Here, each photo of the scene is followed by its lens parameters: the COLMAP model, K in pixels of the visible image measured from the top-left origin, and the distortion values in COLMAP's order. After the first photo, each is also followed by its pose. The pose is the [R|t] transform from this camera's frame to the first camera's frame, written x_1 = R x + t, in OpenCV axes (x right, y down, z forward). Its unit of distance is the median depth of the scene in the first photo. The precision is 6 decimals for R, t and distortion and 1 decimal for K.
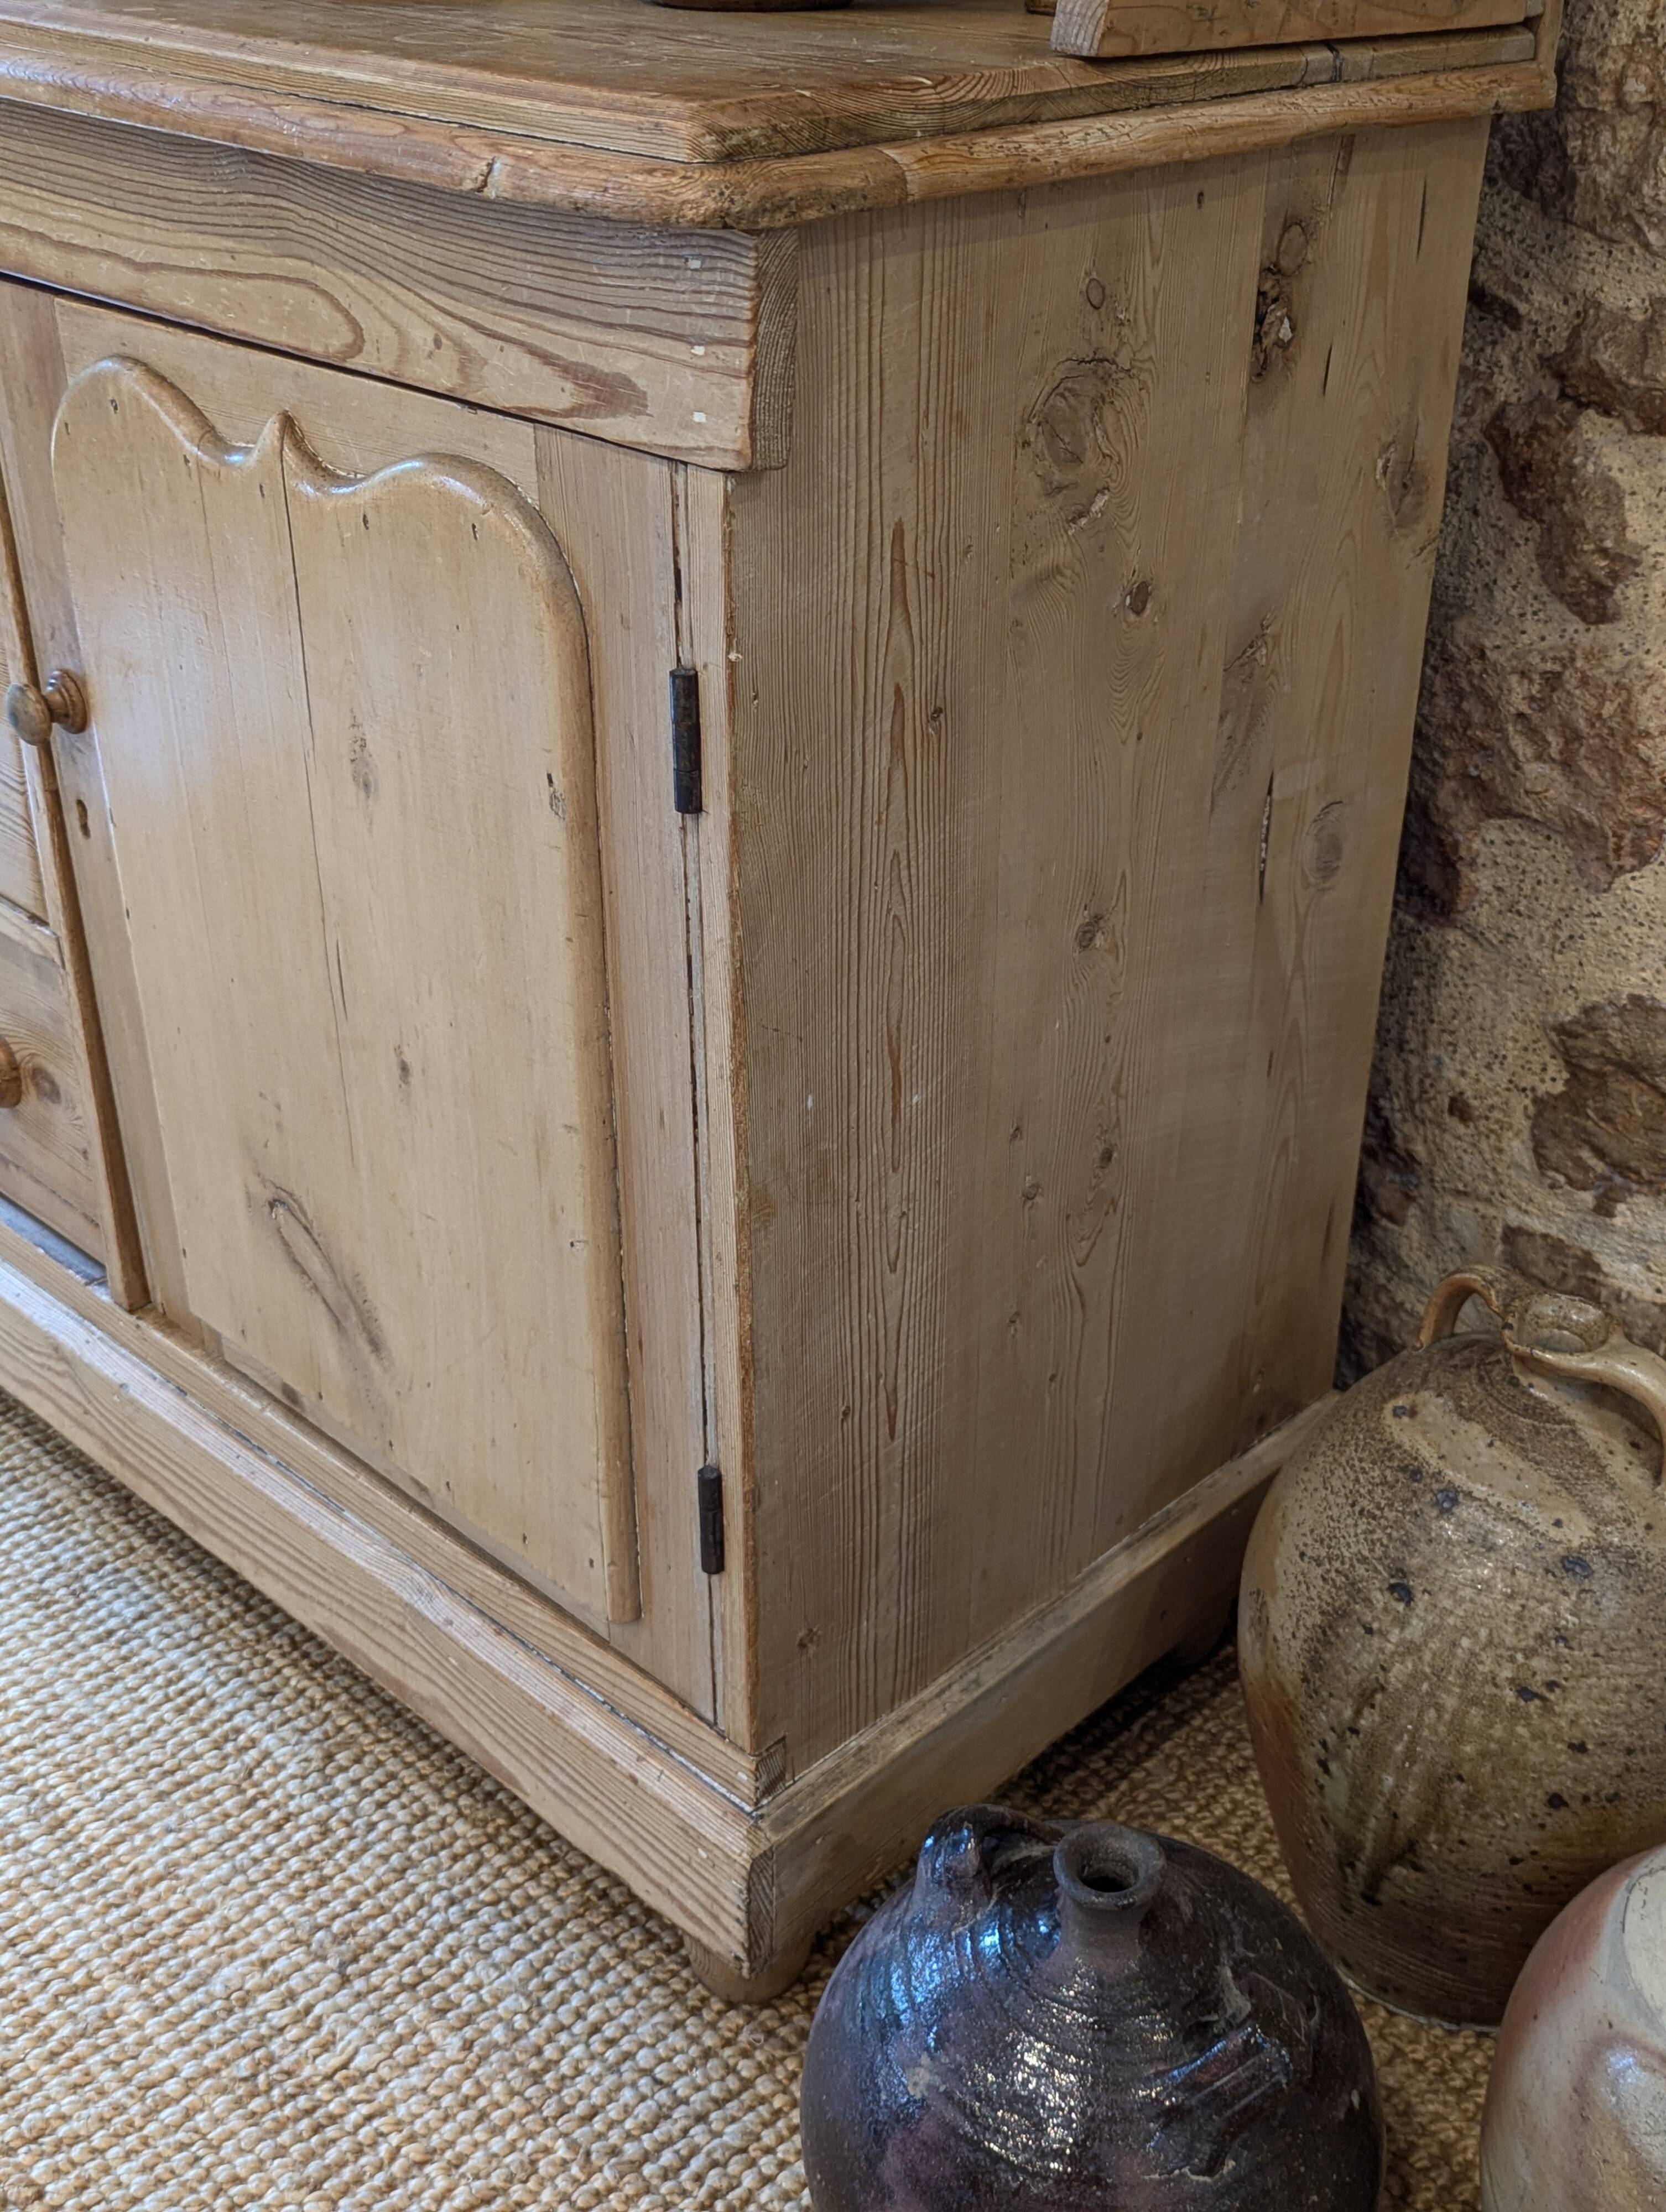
lens RADIAL K [[2374.5, 0, 860.0], [0, 2374.5, 1137.7], [0, 0, 1]] dist [0.054090, 0.000000]
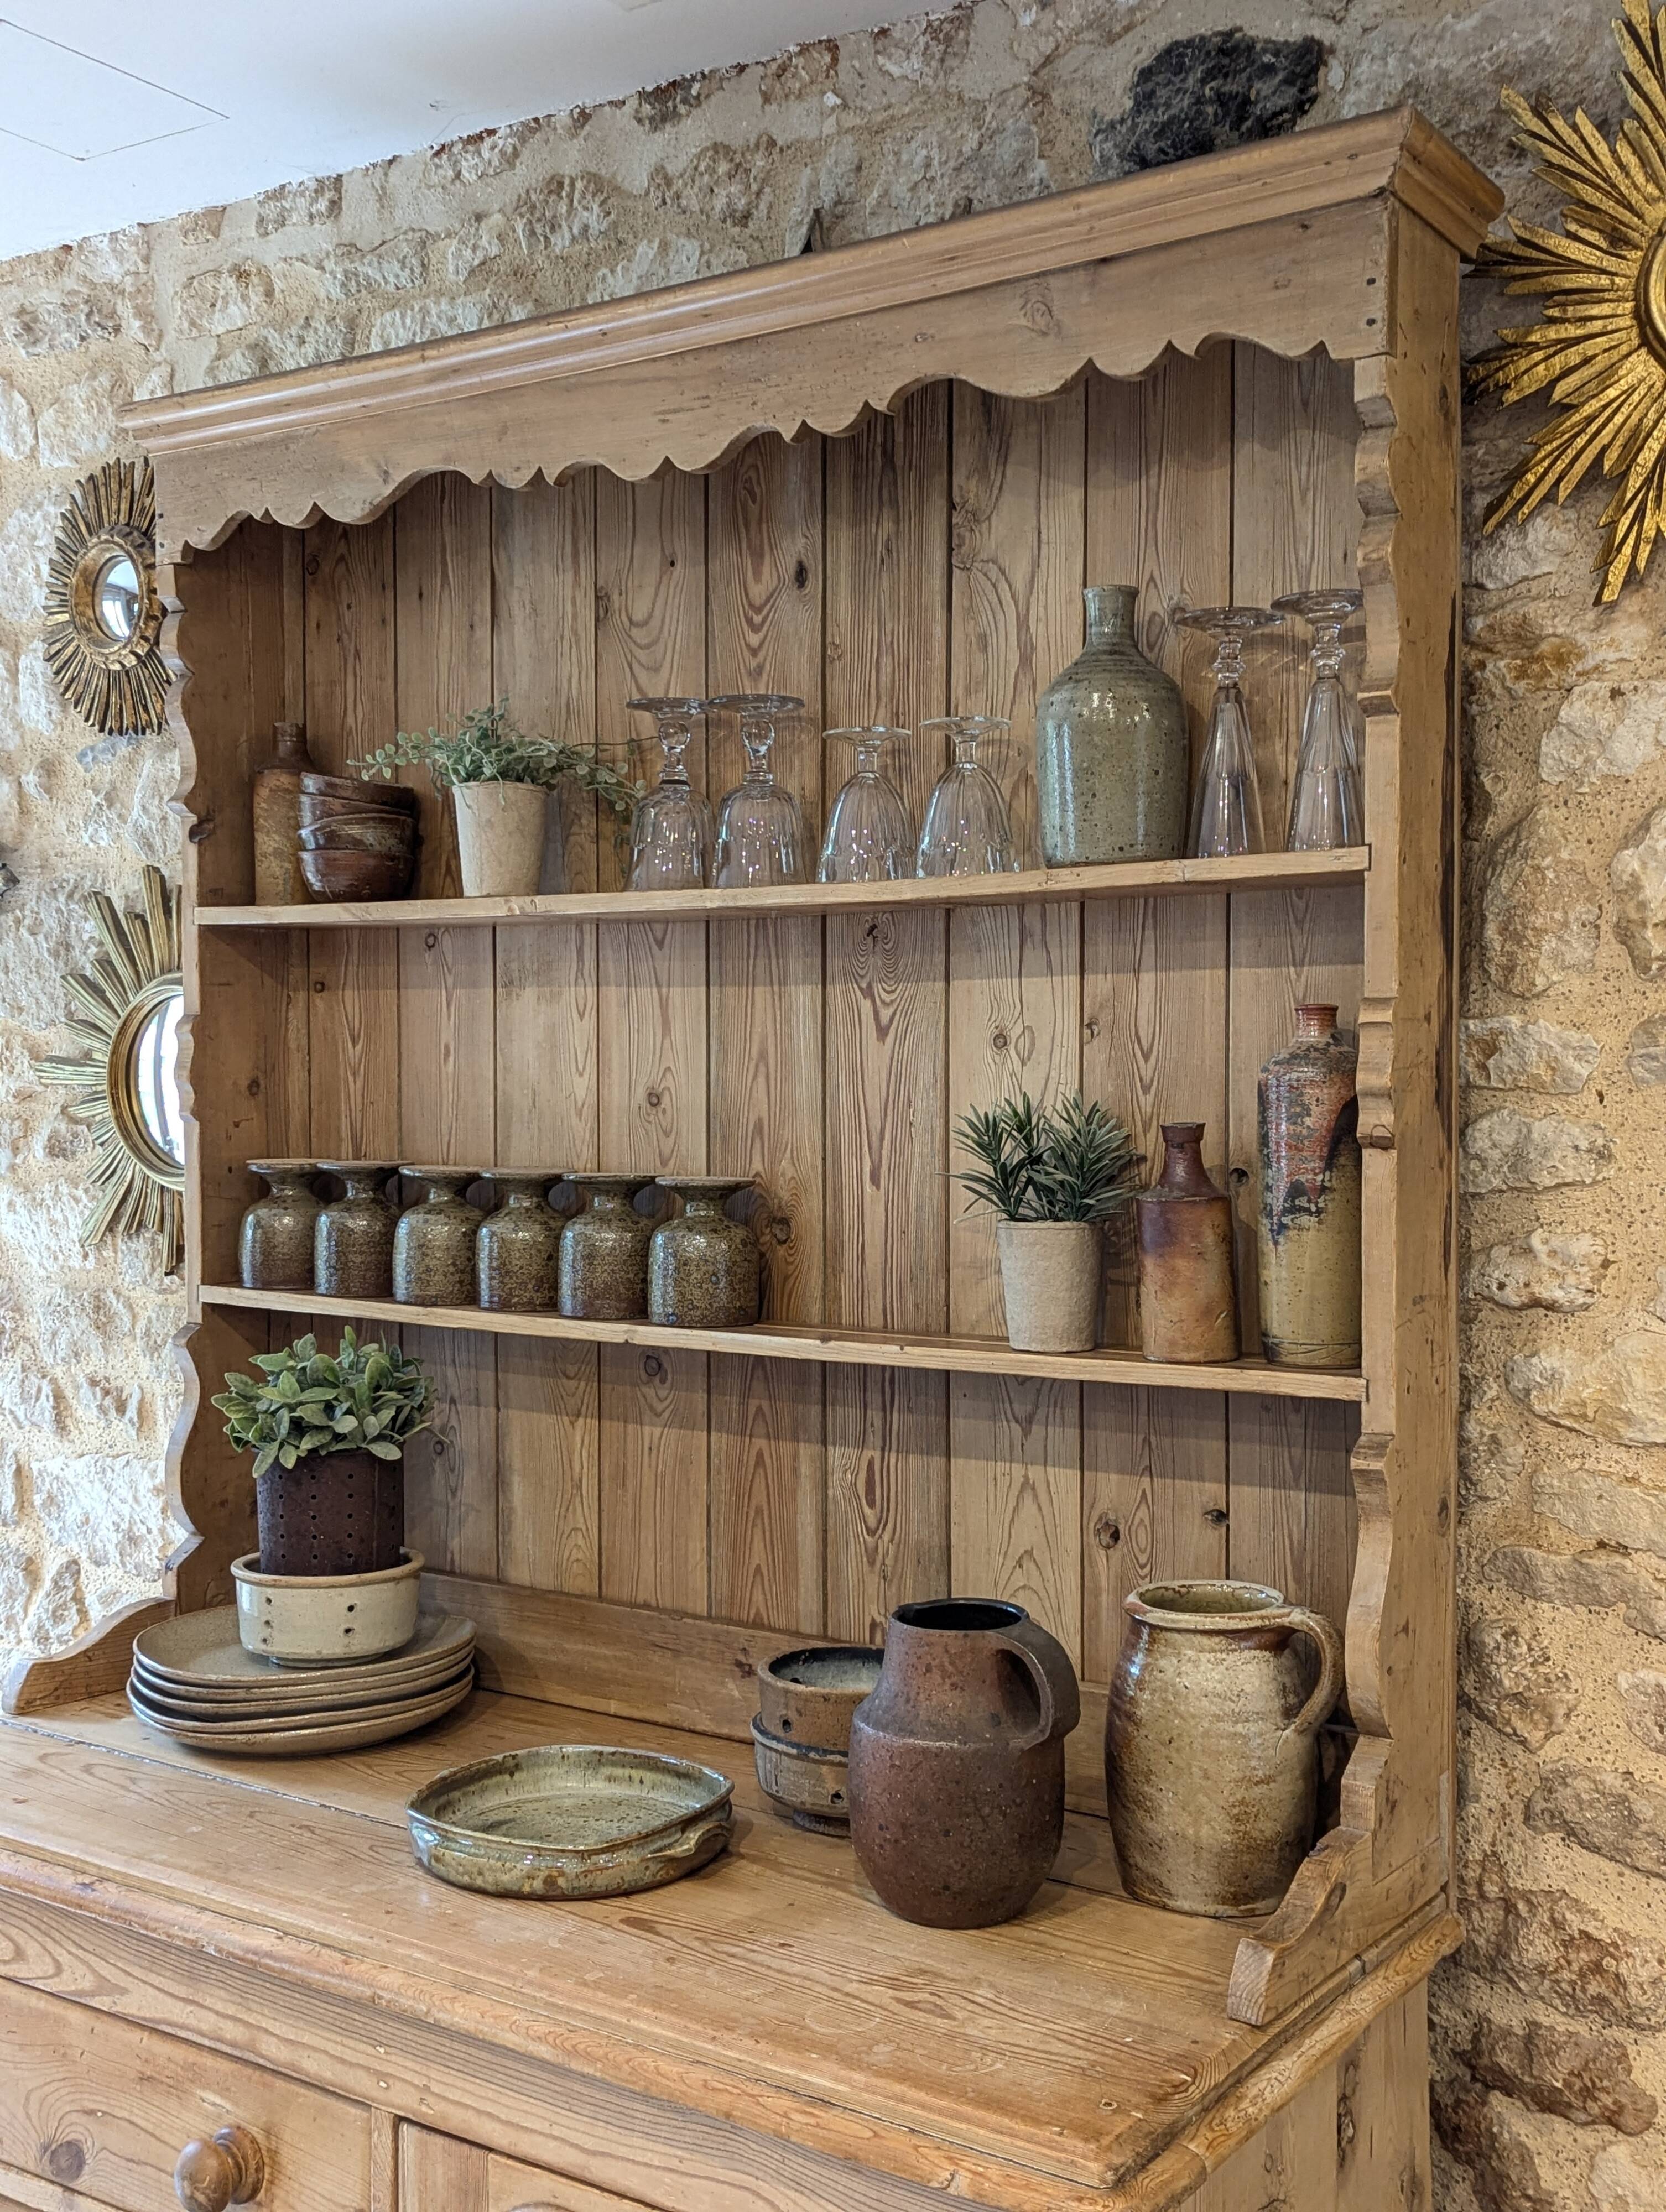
lens RADIAL K [[2374.5, 0, 836.8], [0, 2374.5, 1095.2], [0, 0, 1]] dist [0.054090, 0.000000]
pose [[0.985245, -0.015506, 0.170446, -0.319706], [0.094350, 0.880102, -0.465315, -0.193853], [-0.142795, 0.474531, 0.868579, -0.476864]]
